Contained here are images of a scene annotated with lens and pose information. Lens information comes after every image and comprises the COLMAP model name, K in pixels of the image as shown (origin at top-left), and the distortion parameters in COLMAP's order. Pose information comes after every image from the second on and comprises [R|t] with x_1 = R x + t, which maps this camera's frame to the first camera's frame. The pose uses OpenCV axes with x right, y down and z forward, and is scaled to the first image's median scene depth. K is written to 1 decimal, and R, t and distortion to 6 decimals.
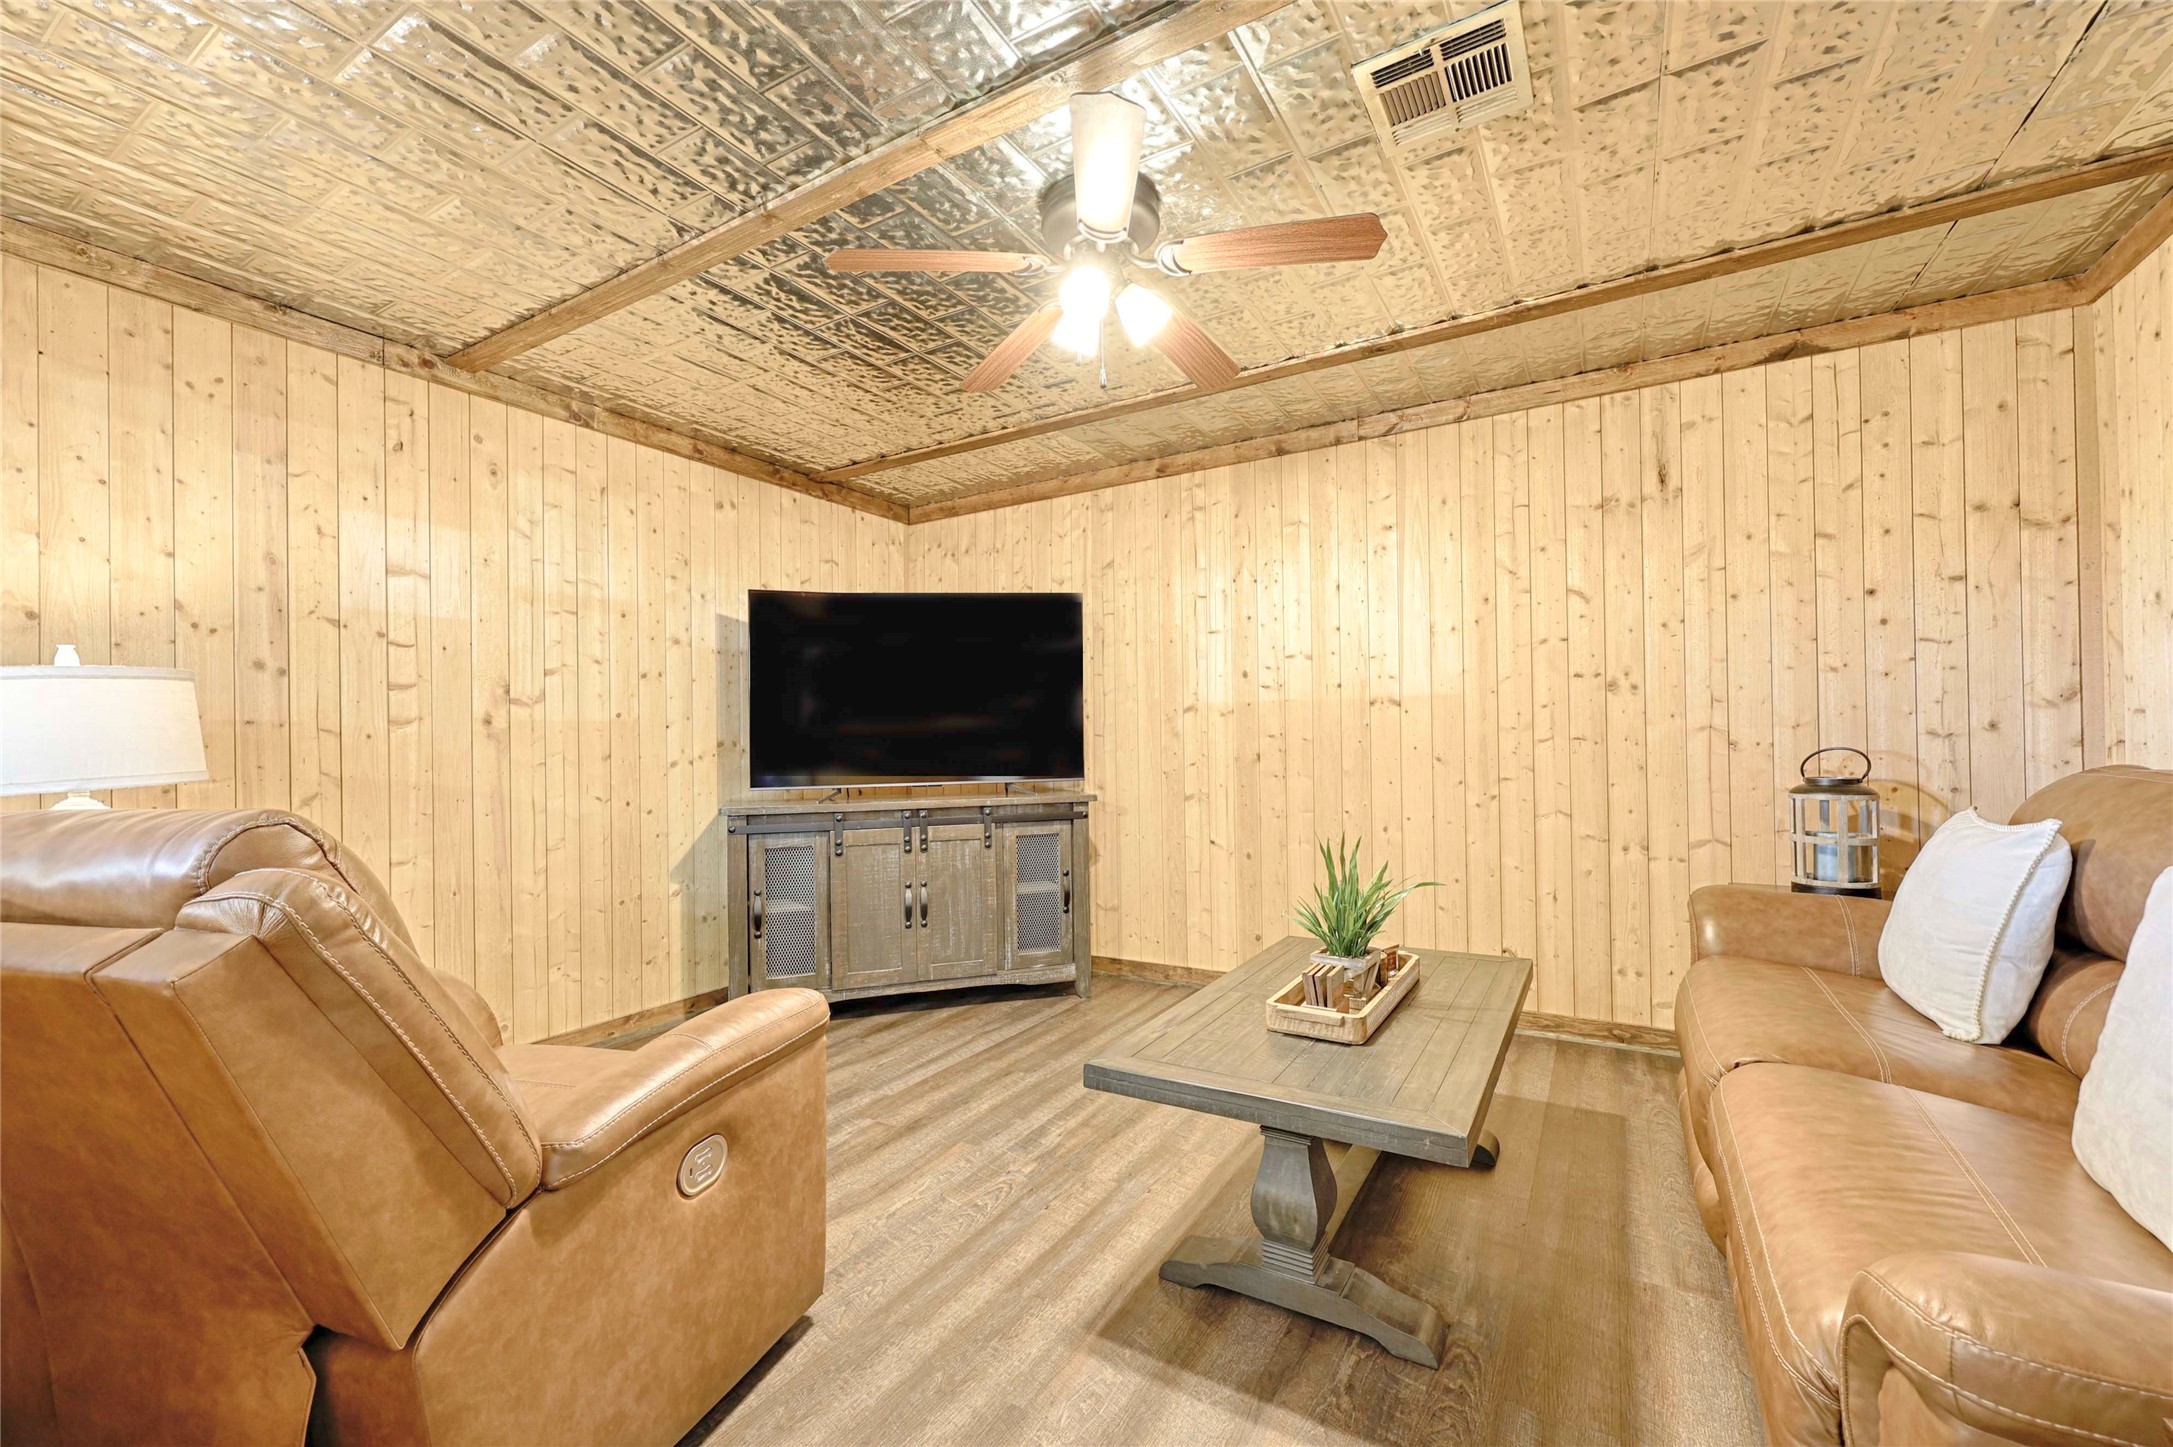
lens RADIAL K [[876.0, 0, 1069.5], [0, 876.0, 729.5], [0, 0, 1]] dist [-0.001237, 0.000966]
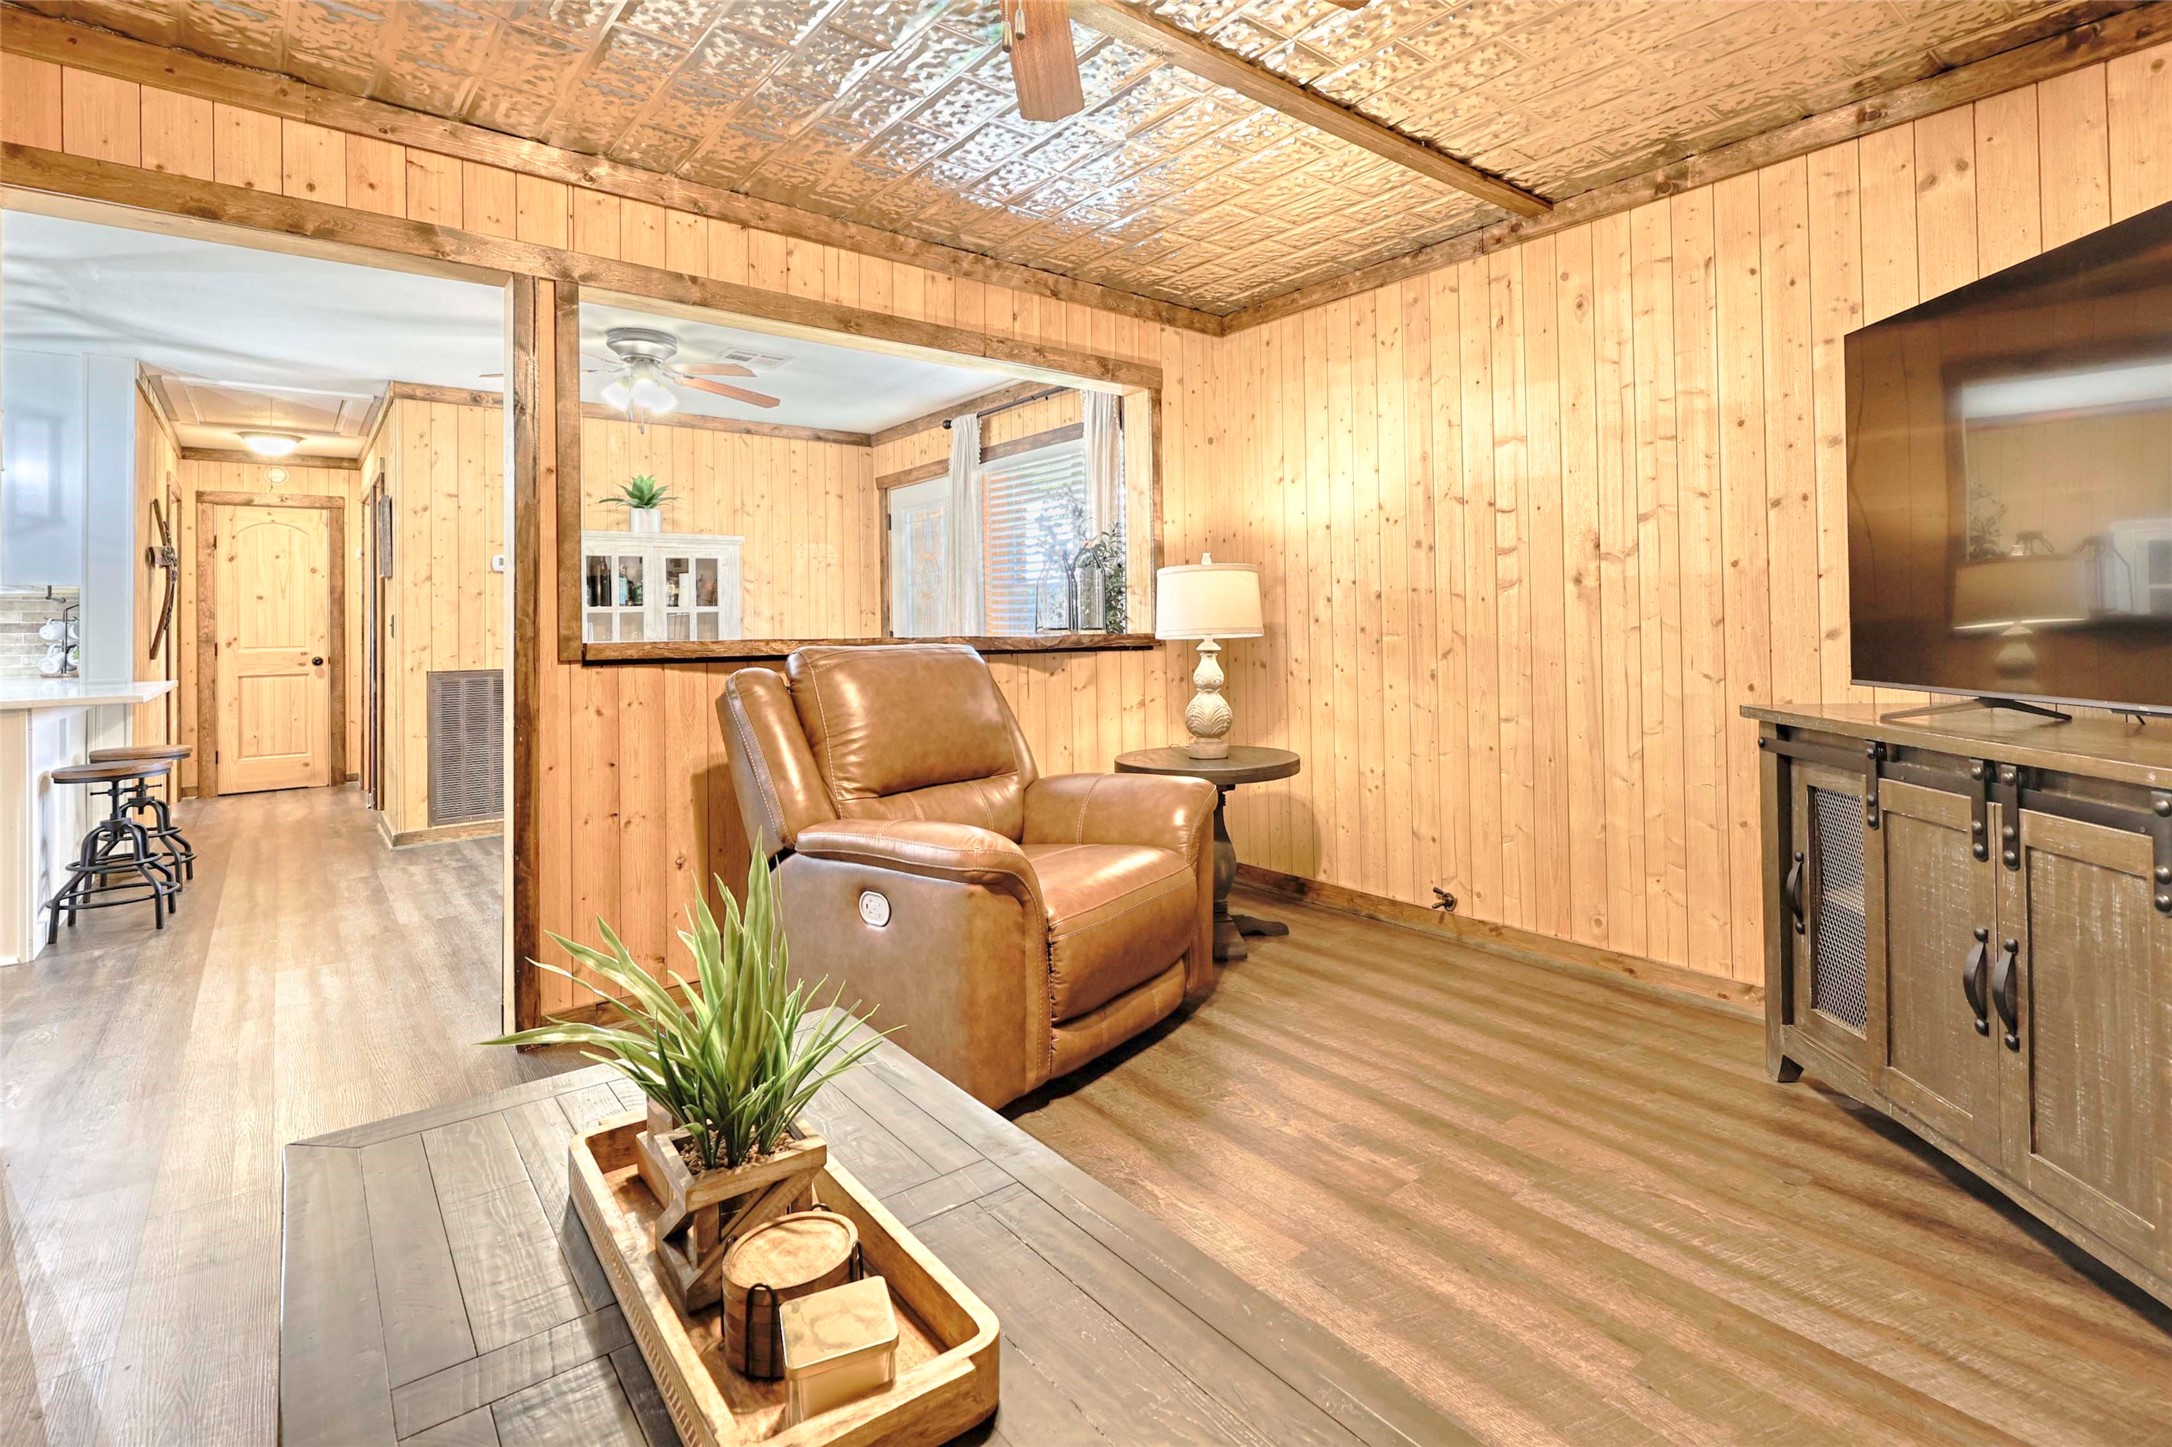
lens RADIAL K [[972.9, 0, 1123.3], [0, 972.9, 606.7], [0, 0, 1]] dist [-0.002926, -0.000336]
pose [[-0.301466, 0.006765, -0.953453, 0.444708], [0.031921, 0.999486, -0.003001, 0.006060], [0.952942, -0.031340, -0.301527, 0.843988]]
